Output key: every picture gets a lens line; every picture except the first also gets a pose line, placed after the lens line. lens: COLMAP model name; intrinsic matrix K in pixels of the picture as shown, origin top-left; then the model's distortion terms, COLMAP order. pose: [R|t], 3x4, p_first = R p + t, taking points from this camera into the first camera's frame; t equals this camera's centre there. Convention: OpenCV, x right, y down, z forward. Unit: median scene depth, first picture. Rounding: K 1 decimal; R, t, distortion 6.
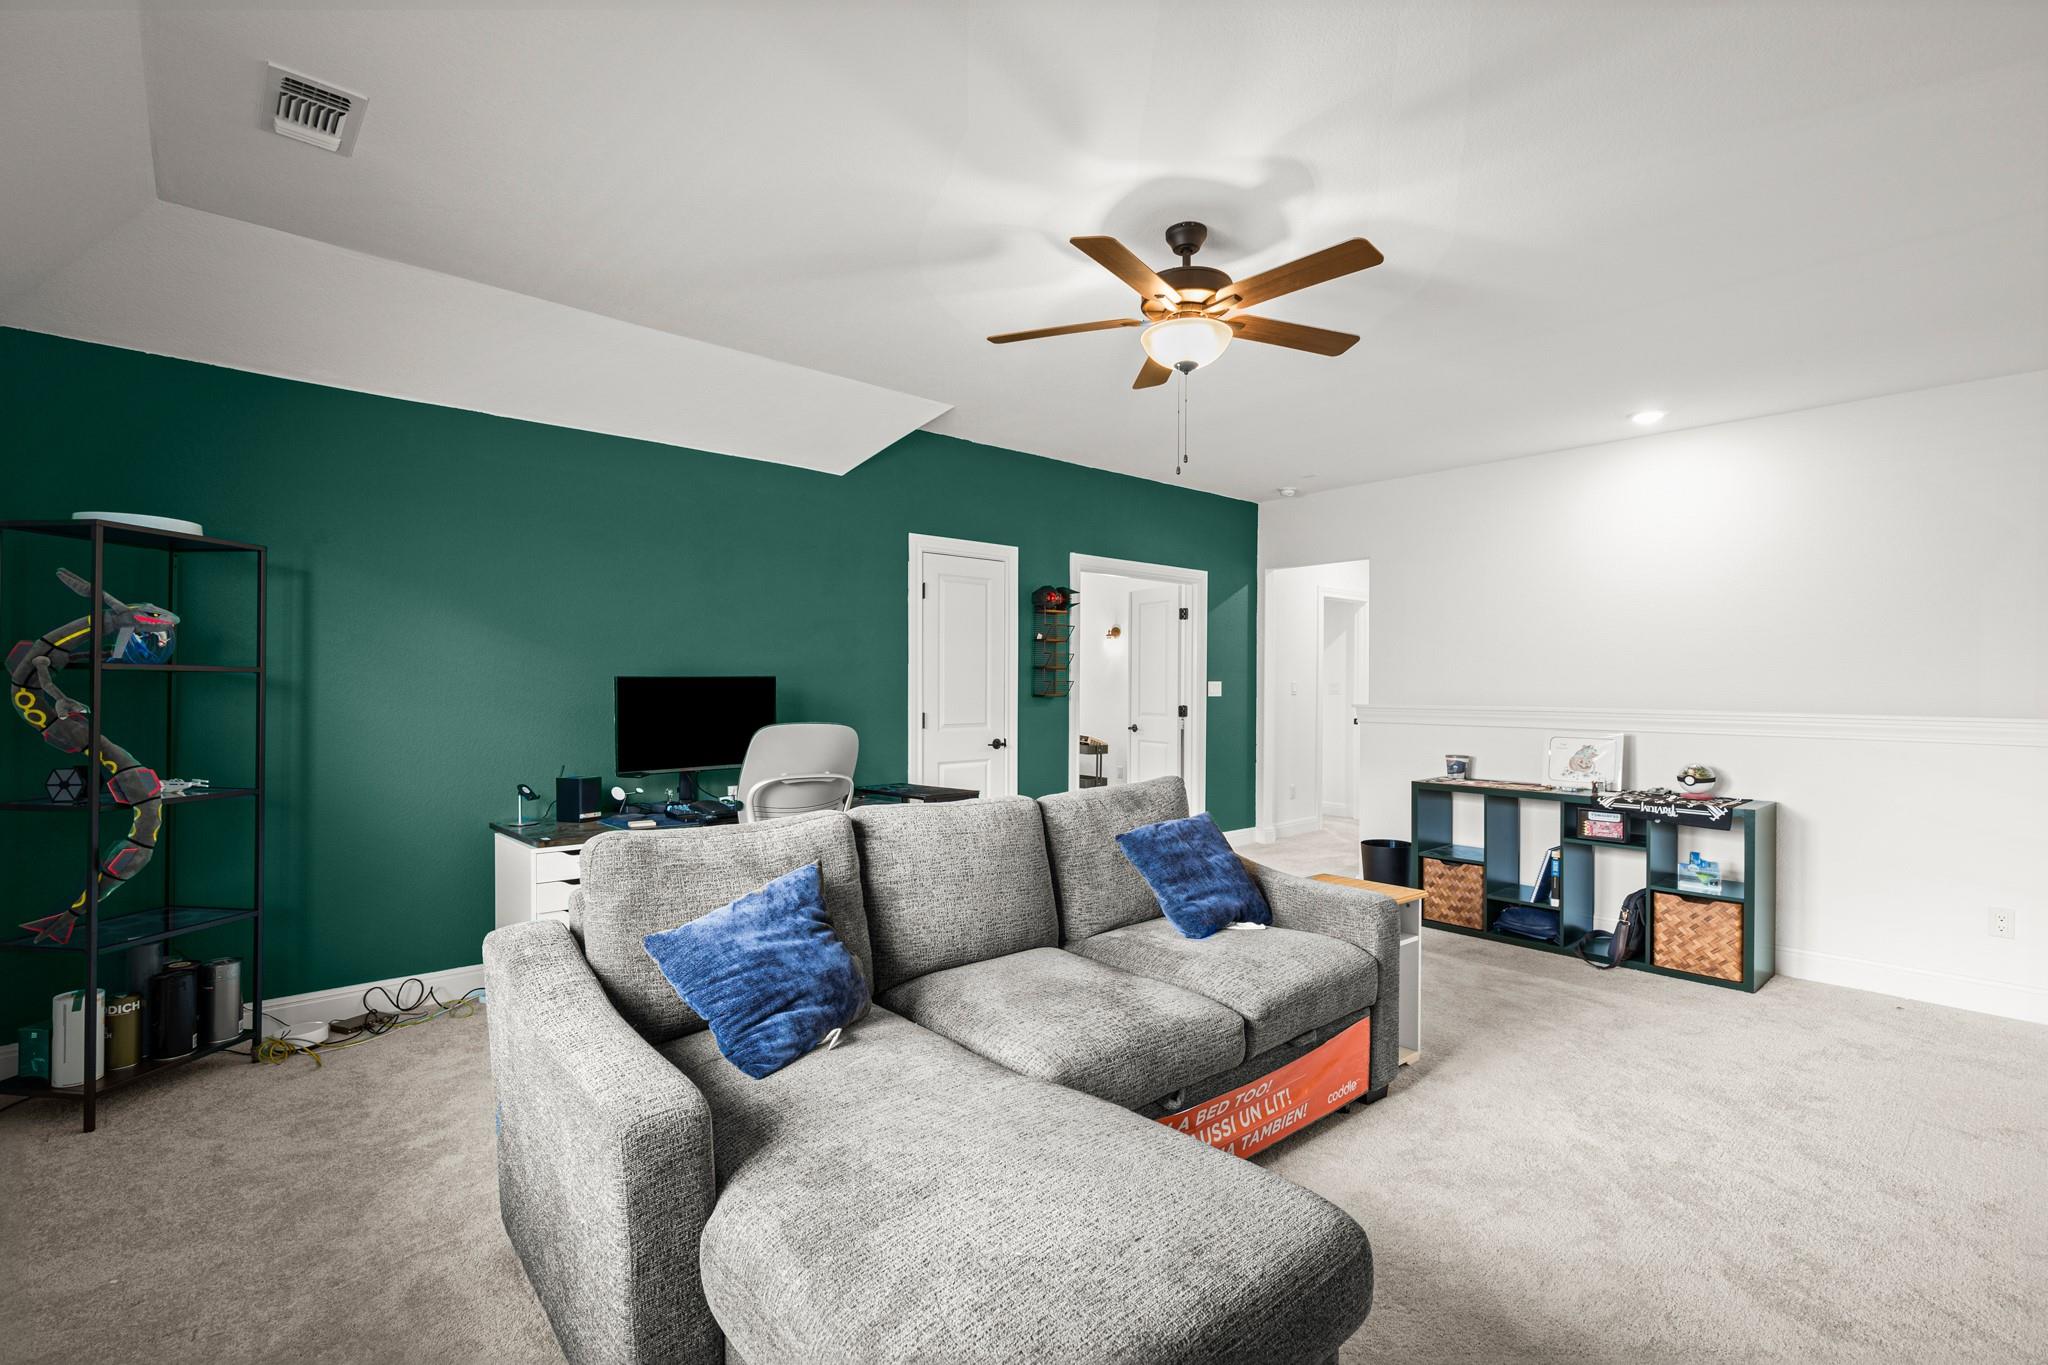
lens RADIAL K [[935.0, 0, 1038.6], [0, 935.0, 689.3], [0, 0, 1]] dist [0.001140, 0.000760]
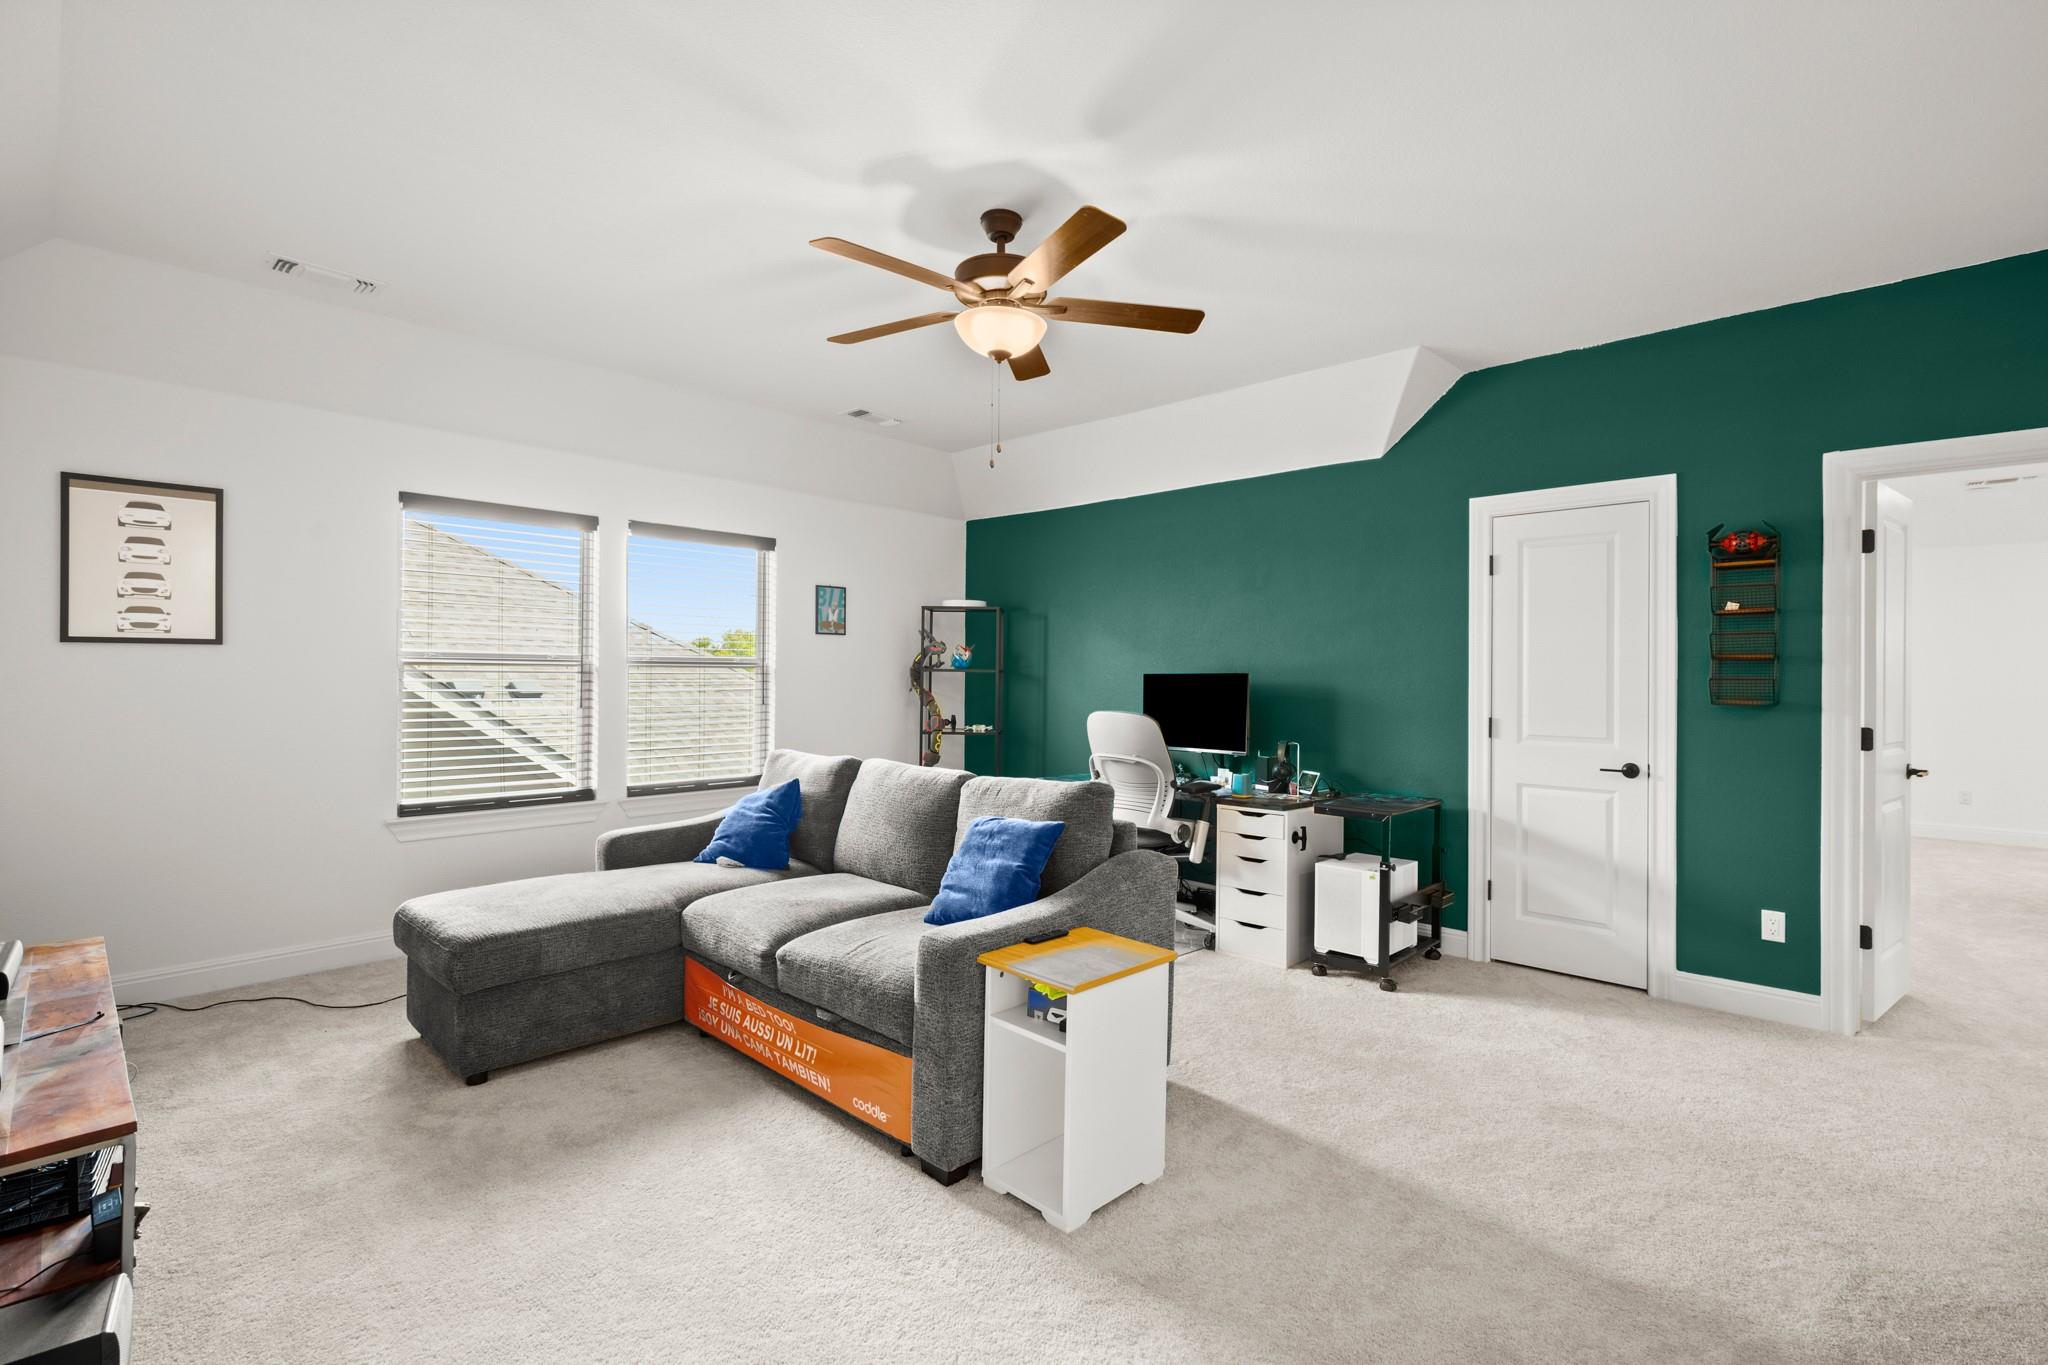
lens RADIAL K [[935.0, 0, 1034.9], [0, 935.0, 671.4], [0, 0, 1]] dist [0.001140, 0.000760]
pose [[0.087250, -0.006614, -0.996164, 0.688568], [-0.013480, 0.999879, -0.007820, -0.003486], [0.996095, 0.014110, 0.087150, 0.578115]]
